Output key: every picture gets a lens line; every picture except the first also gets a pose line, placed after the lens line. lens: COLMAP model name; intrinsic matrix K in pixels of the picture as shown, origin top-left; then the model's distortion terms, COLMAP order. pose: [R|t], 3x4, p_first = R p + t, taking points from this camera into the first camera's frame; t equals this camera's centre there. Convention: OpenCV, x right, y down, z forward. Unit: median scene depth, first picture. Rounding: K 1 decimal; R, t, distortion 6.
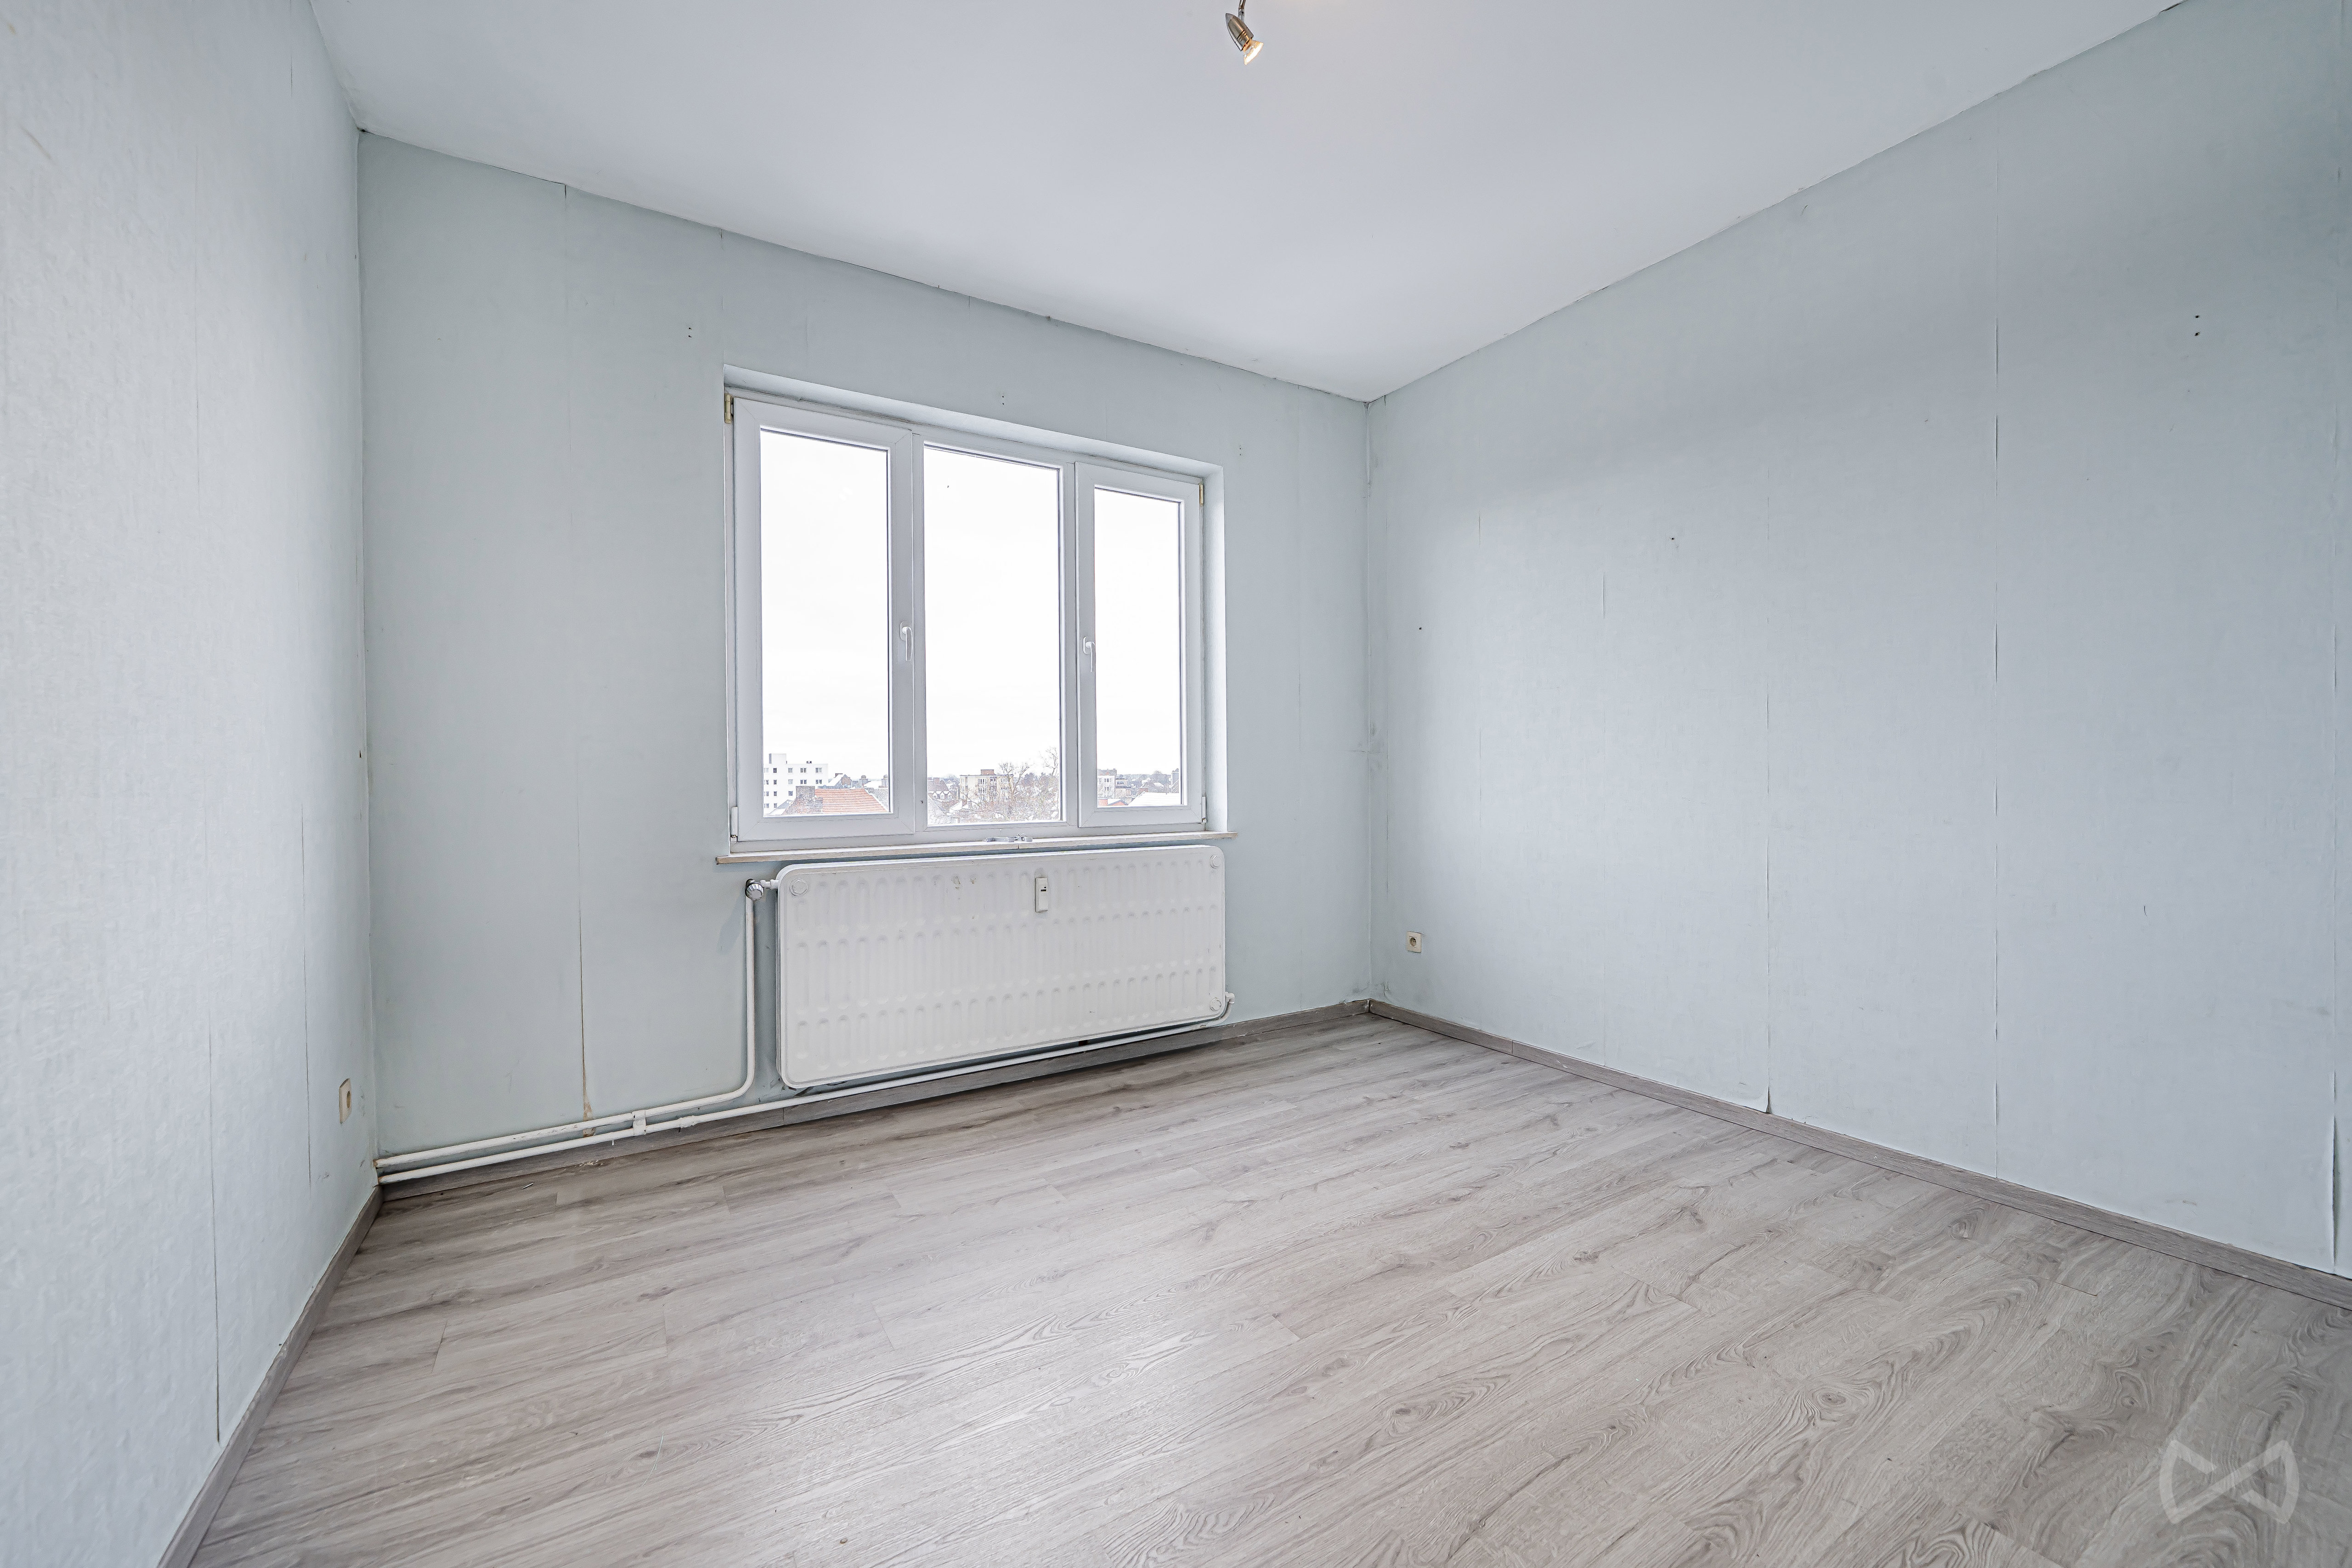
lens RADIAL K [[957.4, 0, 1176.0], [0, 957.4, 784.0], [0, 0, 1]] dist [0.112510, -0.000034]
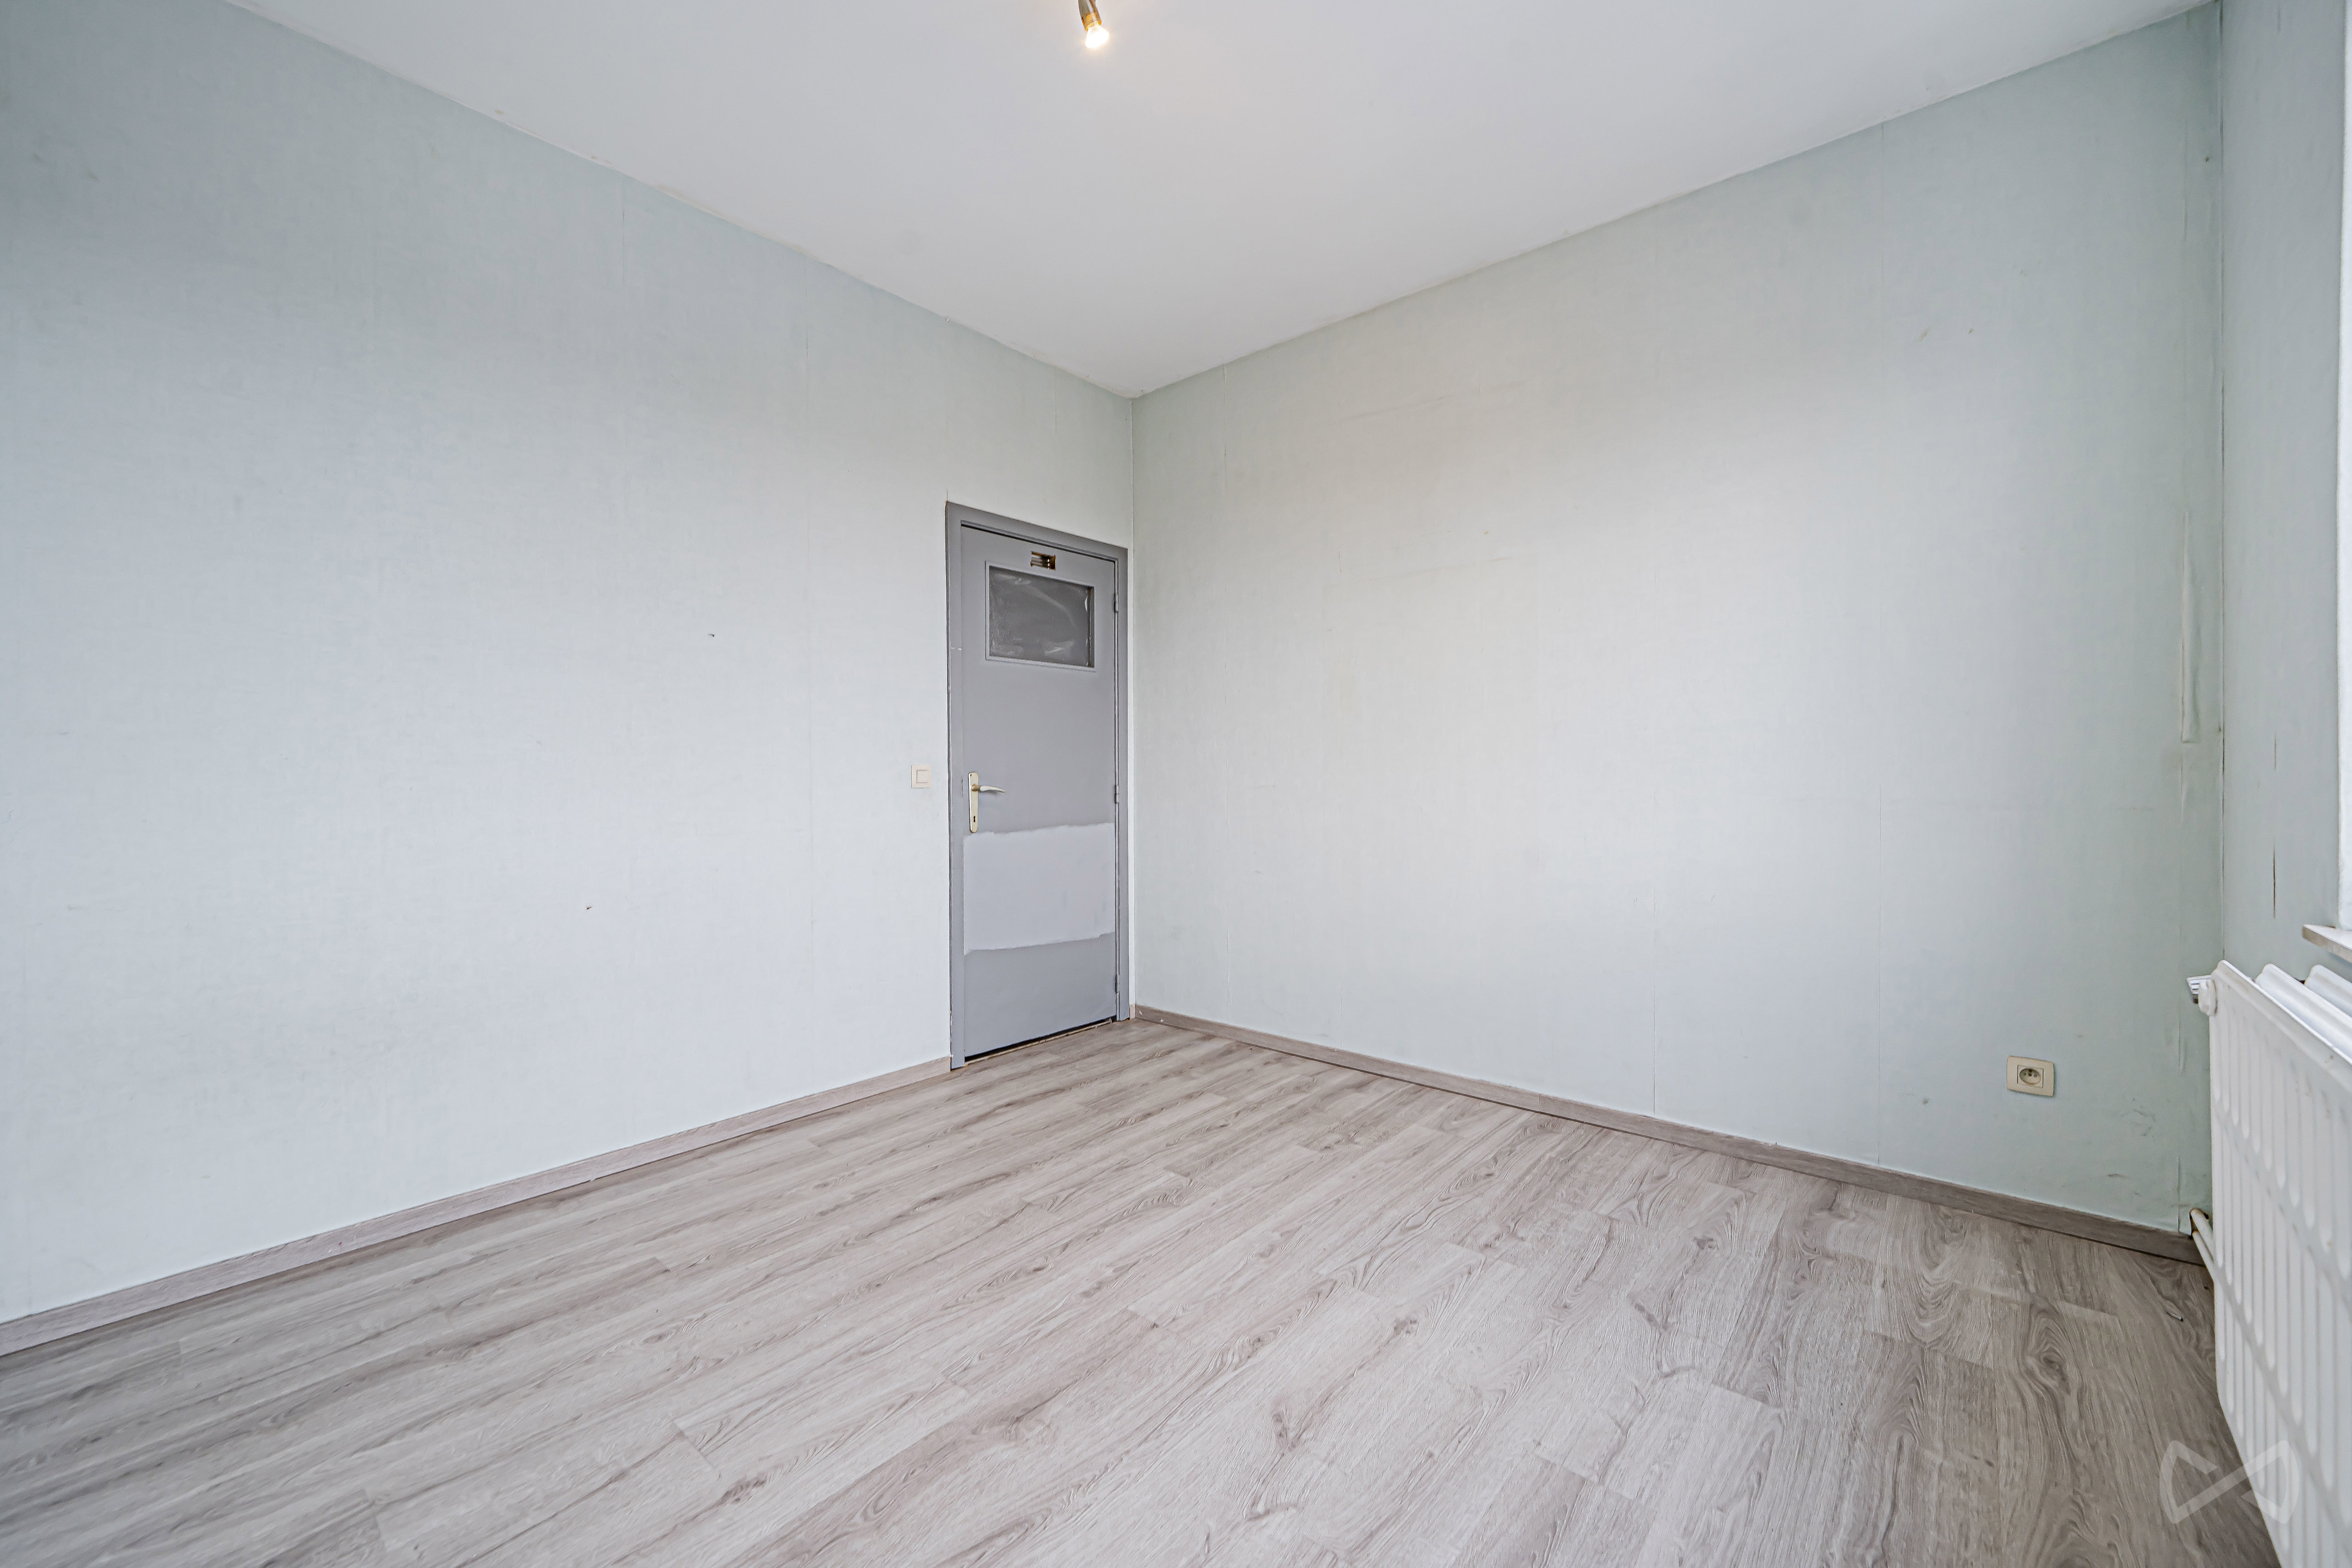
lens RADIAL K [[957.4, 0, 1176.0], [0, 957.4, 784.0], [0, 0, 1]] dist [0.112510, -0.000034]
pose [[-0.953980, 0.013651, -0.299561, 0.214282], [0.008105, 0.999772, 0.019749, -0.011594], [0.299762, 0.016412, -0.953873, 1.126541]]
